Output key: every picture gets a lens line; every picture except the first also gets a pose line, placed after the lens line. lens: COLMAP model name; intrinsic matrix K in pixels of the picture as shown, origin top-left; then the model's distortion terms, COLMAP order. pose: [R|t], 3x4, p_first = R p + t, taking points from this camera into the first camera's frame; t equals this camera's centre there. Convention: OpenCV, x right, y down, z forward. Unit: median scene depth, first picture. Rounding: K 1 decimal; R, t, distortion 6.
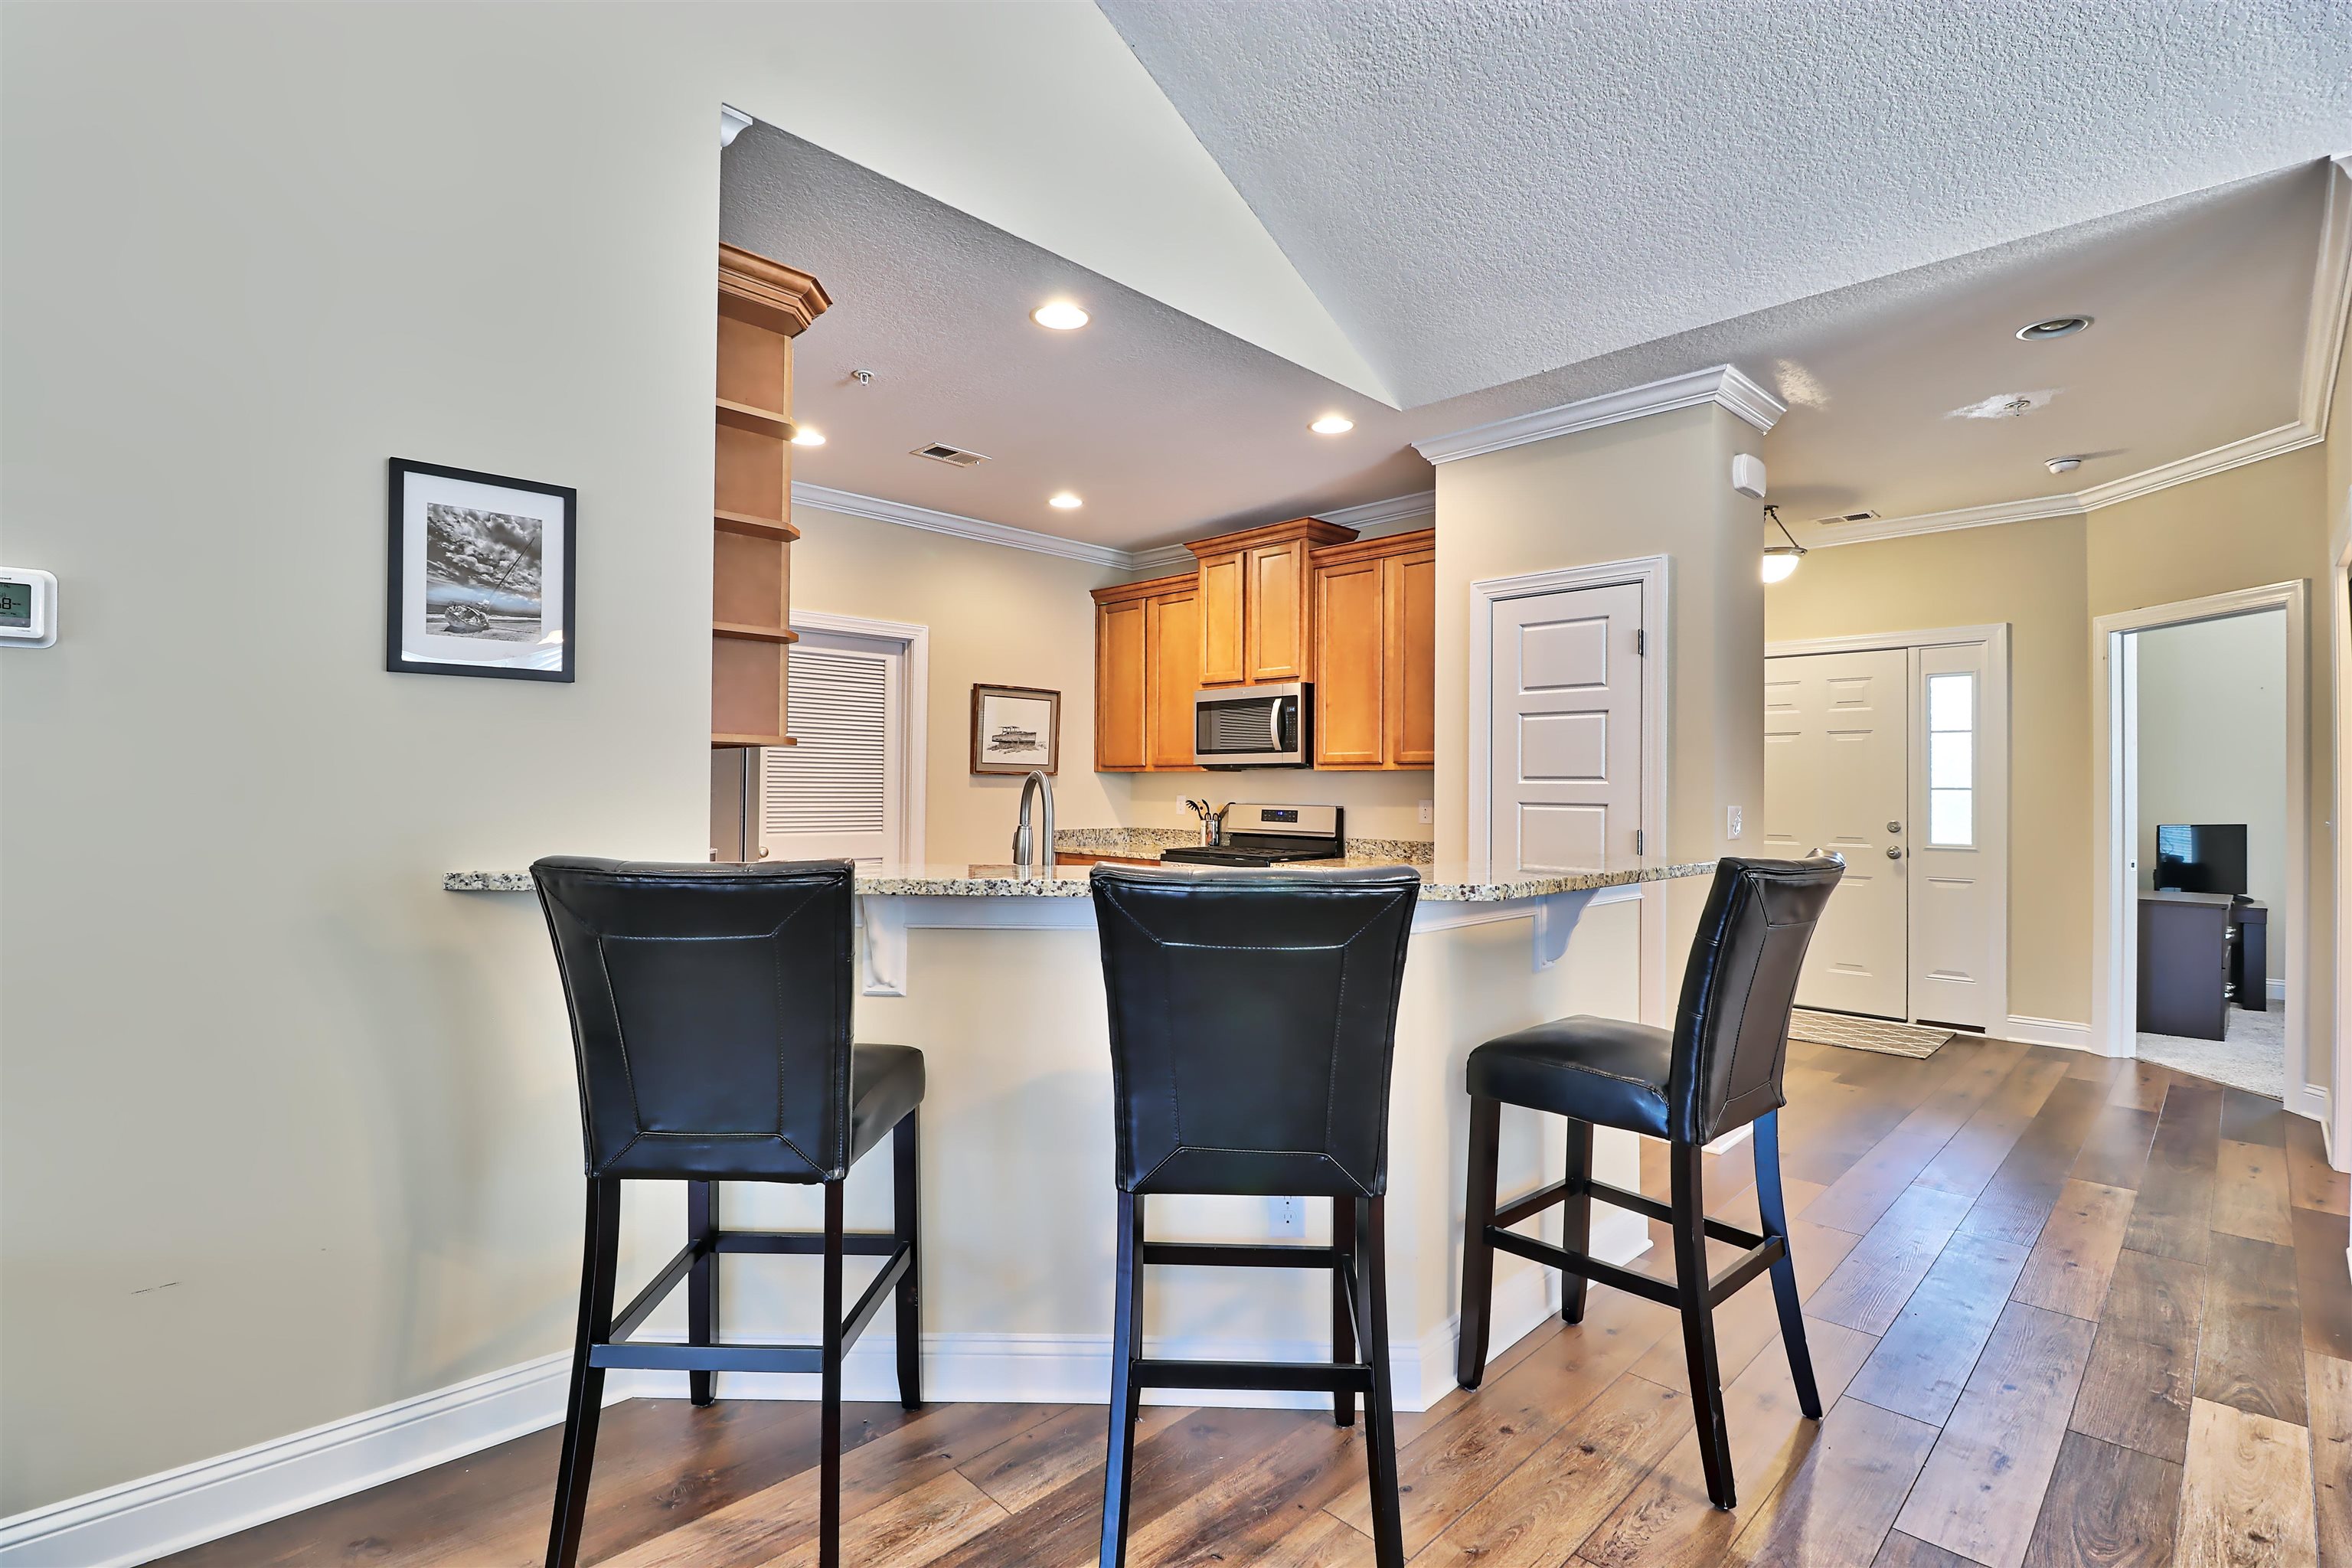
lens RADIAL K [[1084.9, 0, 1158.0], [0, 1084.9, 782.5], [0, 0, 1]] dist [-0.007858, -0.006754]
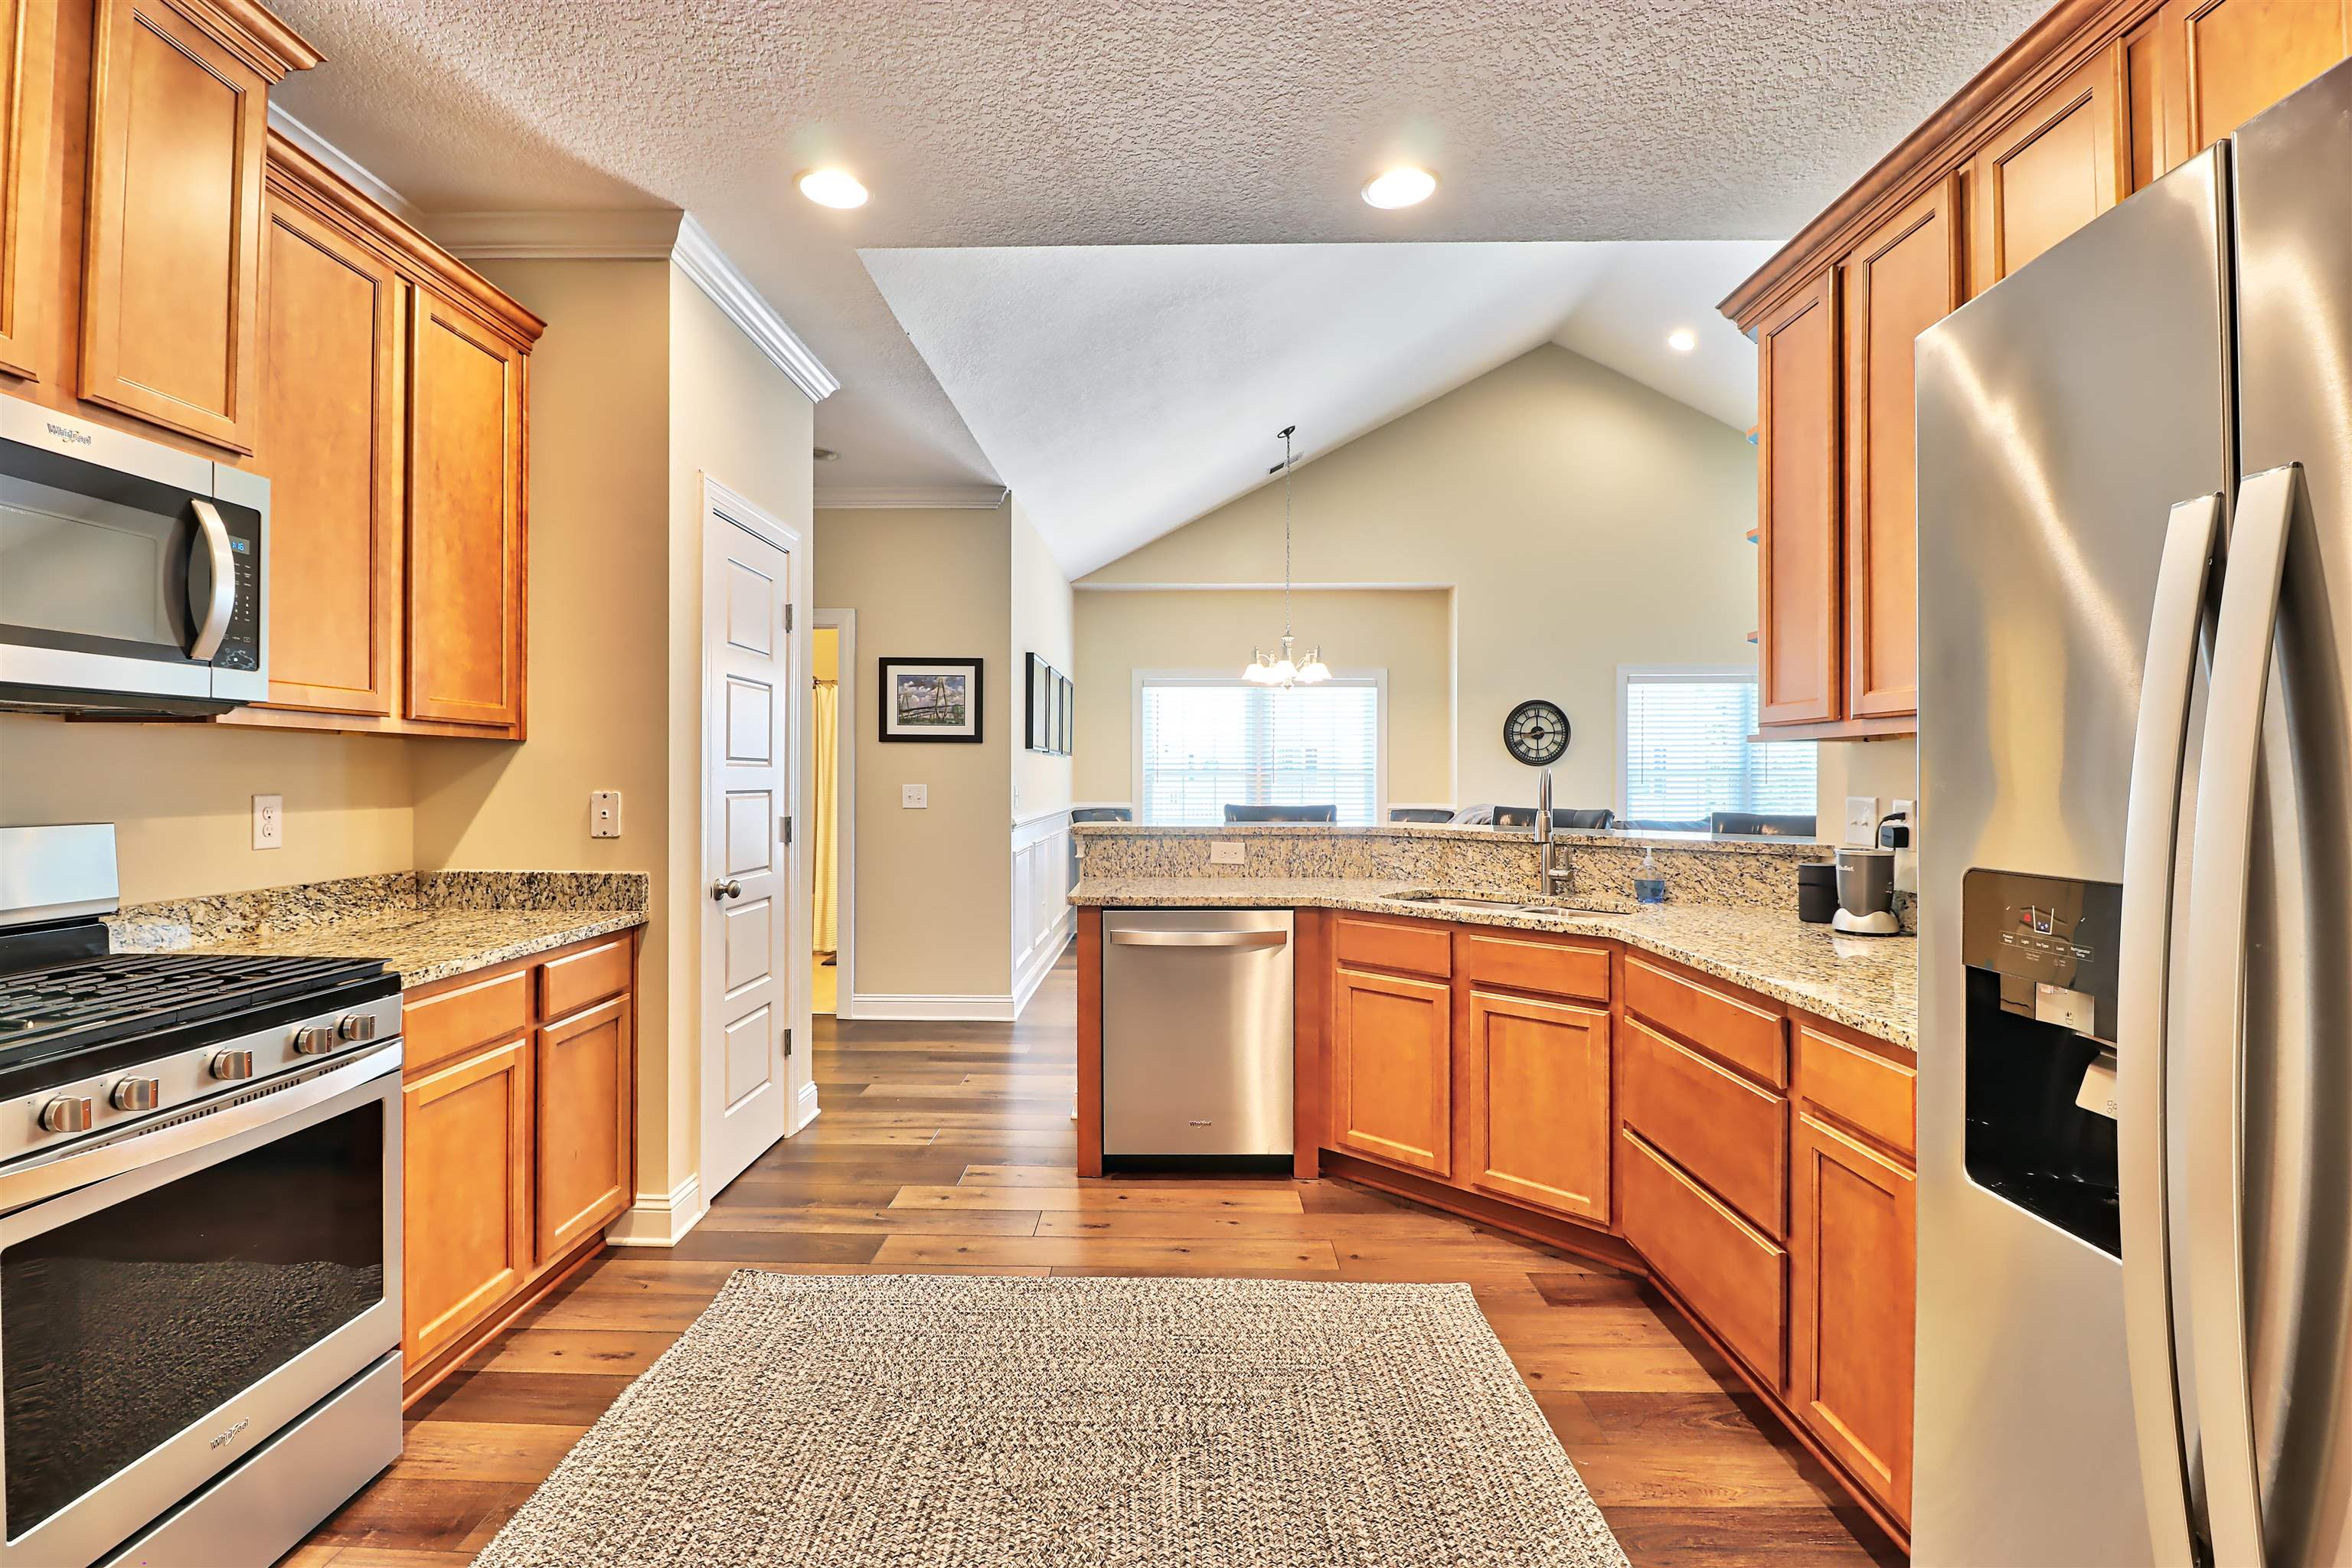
lens RADIAL K [[1084.9, 0, 1168.0], [0, 1084.9, 782.2], [0, 0, 1]] dist [-0.007858, -0.006754]
pose [[-0.704731, -0.014118, 0.709334, -0.318876], [-0.013199, 0.999890, 0.006787, 0.001967], [-0.709352, -0.004579, -0.704840, 0.991604]]
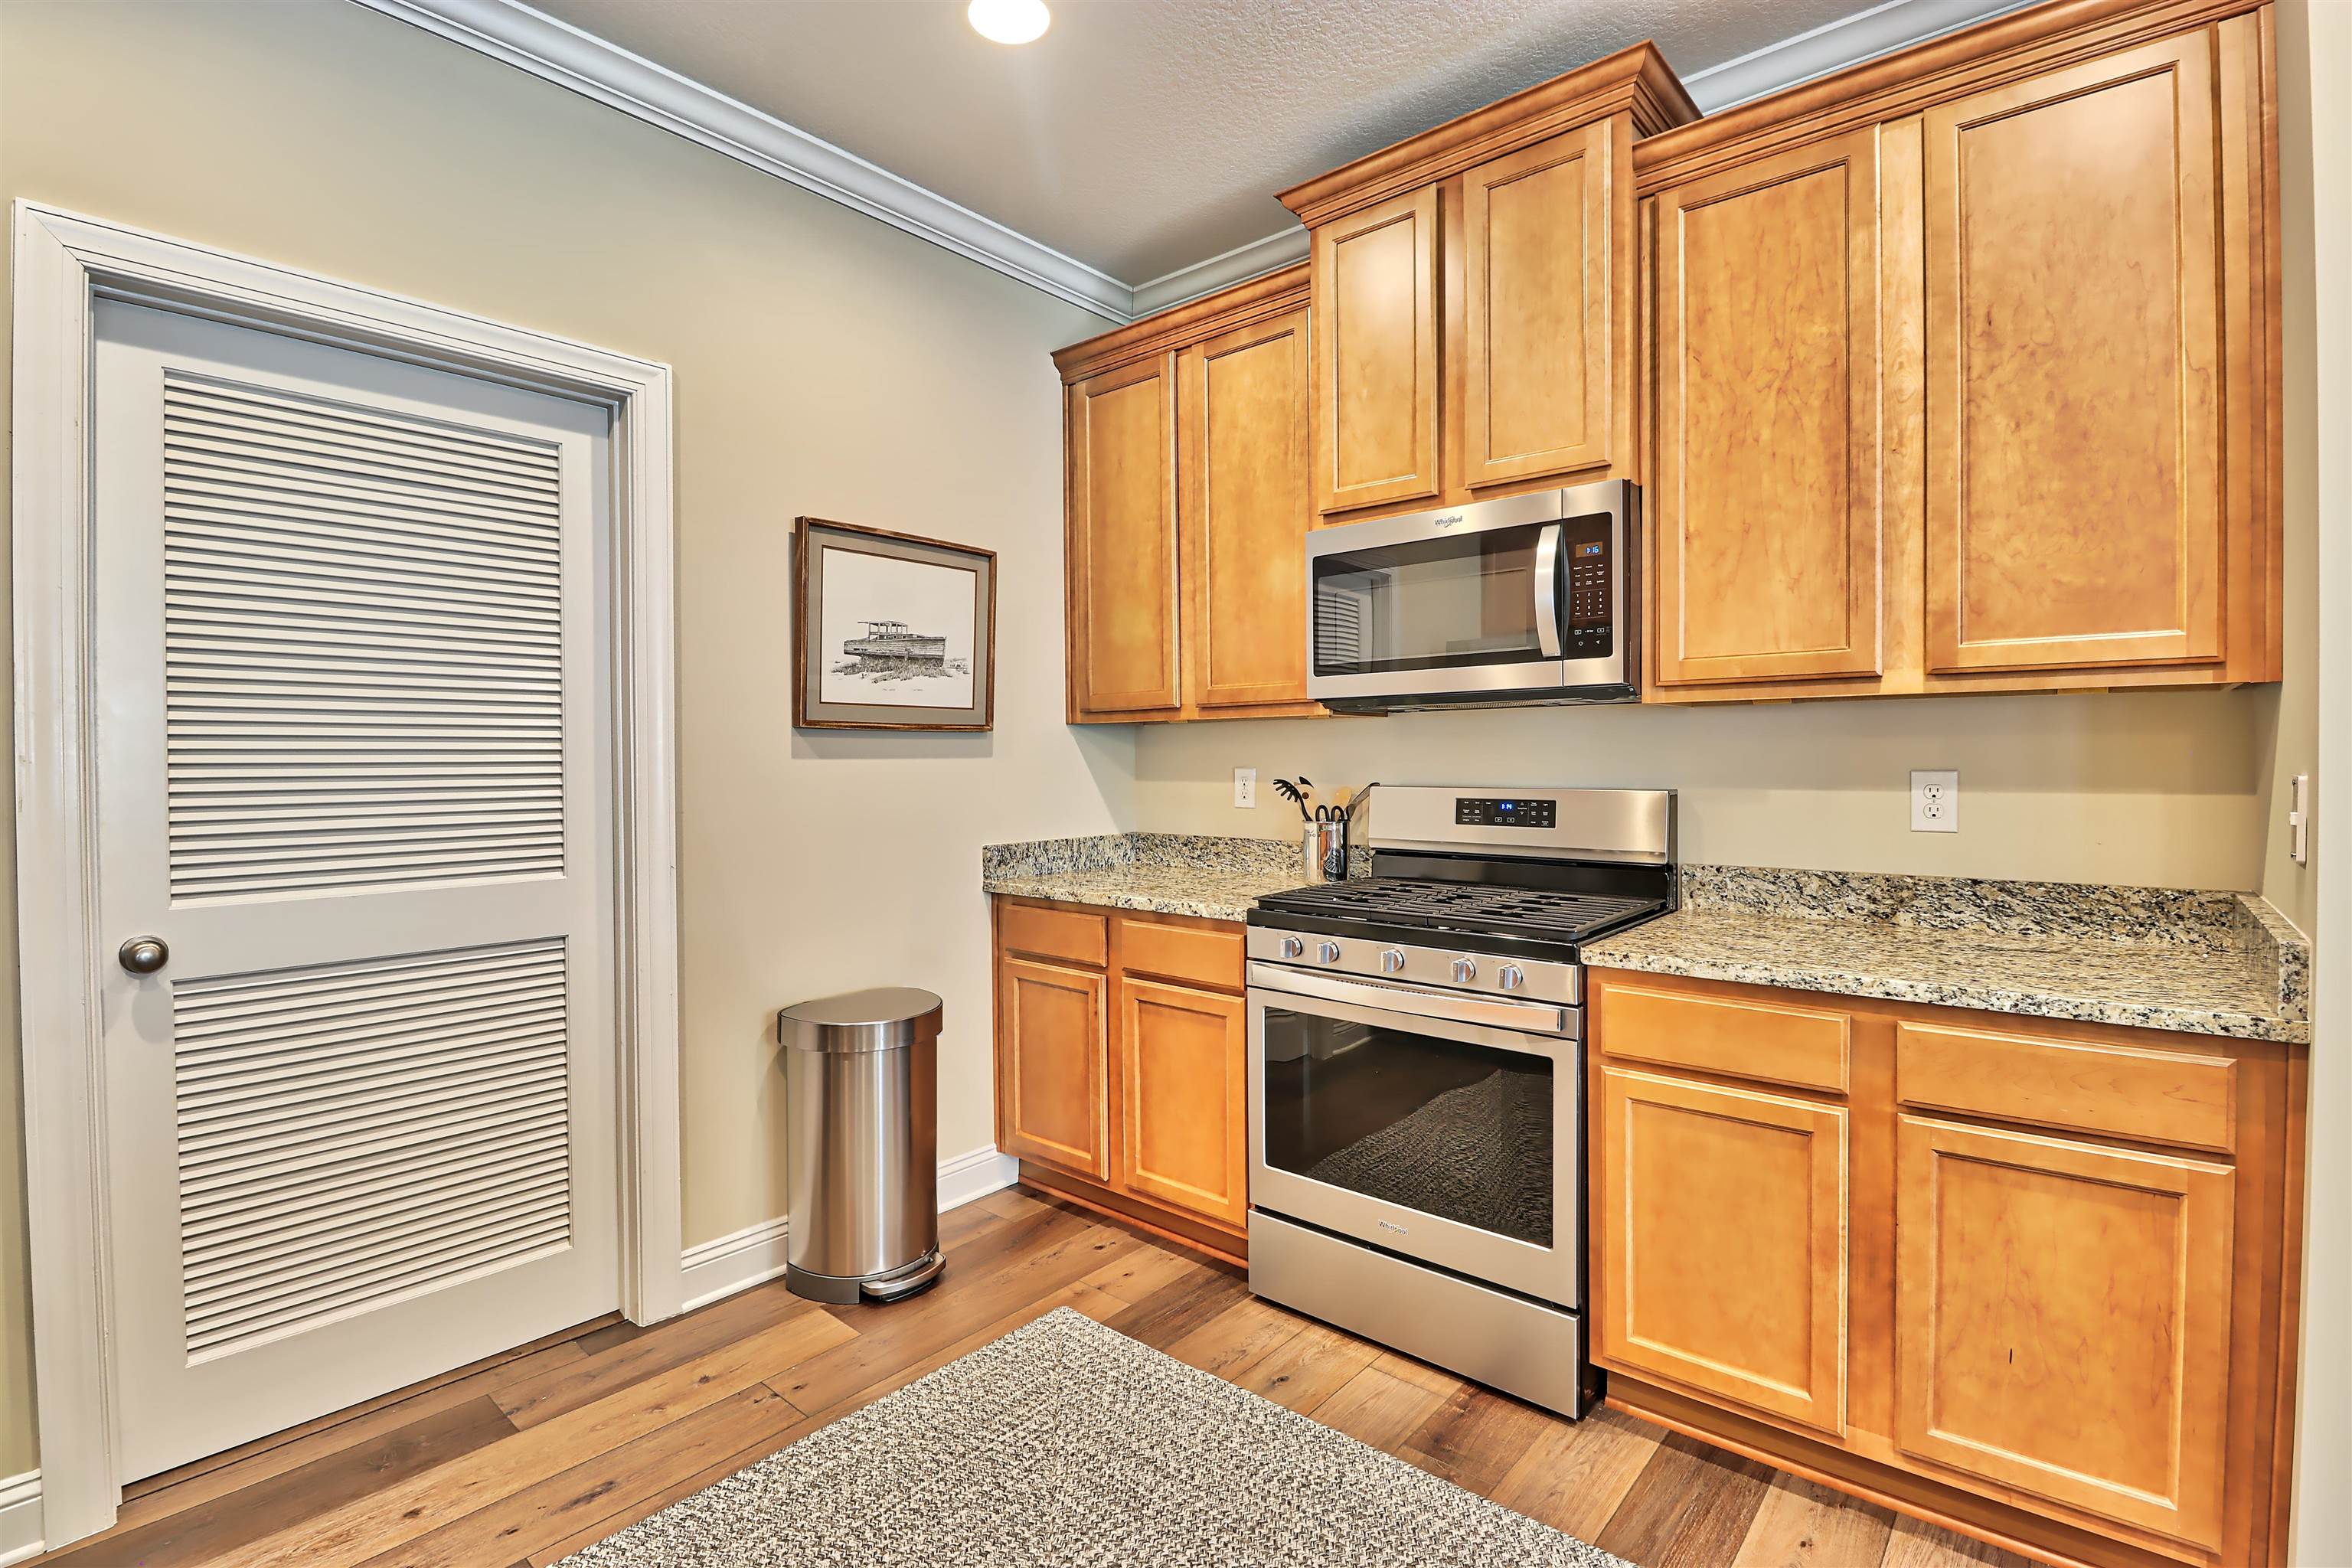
lens RADIAL K [[1084.9, 0, 1161.2], [0, 1084.9, 778.9], [0, 0, 1]] dist [-0.007858, -0.006754]
pose [[0.996788, -0.016484, 0.078368, -0.064382], [0.014588, 0.999588, 0.024700, 0.004265], [-0.078742, -0.023477, 0.996619, 0.590947]]
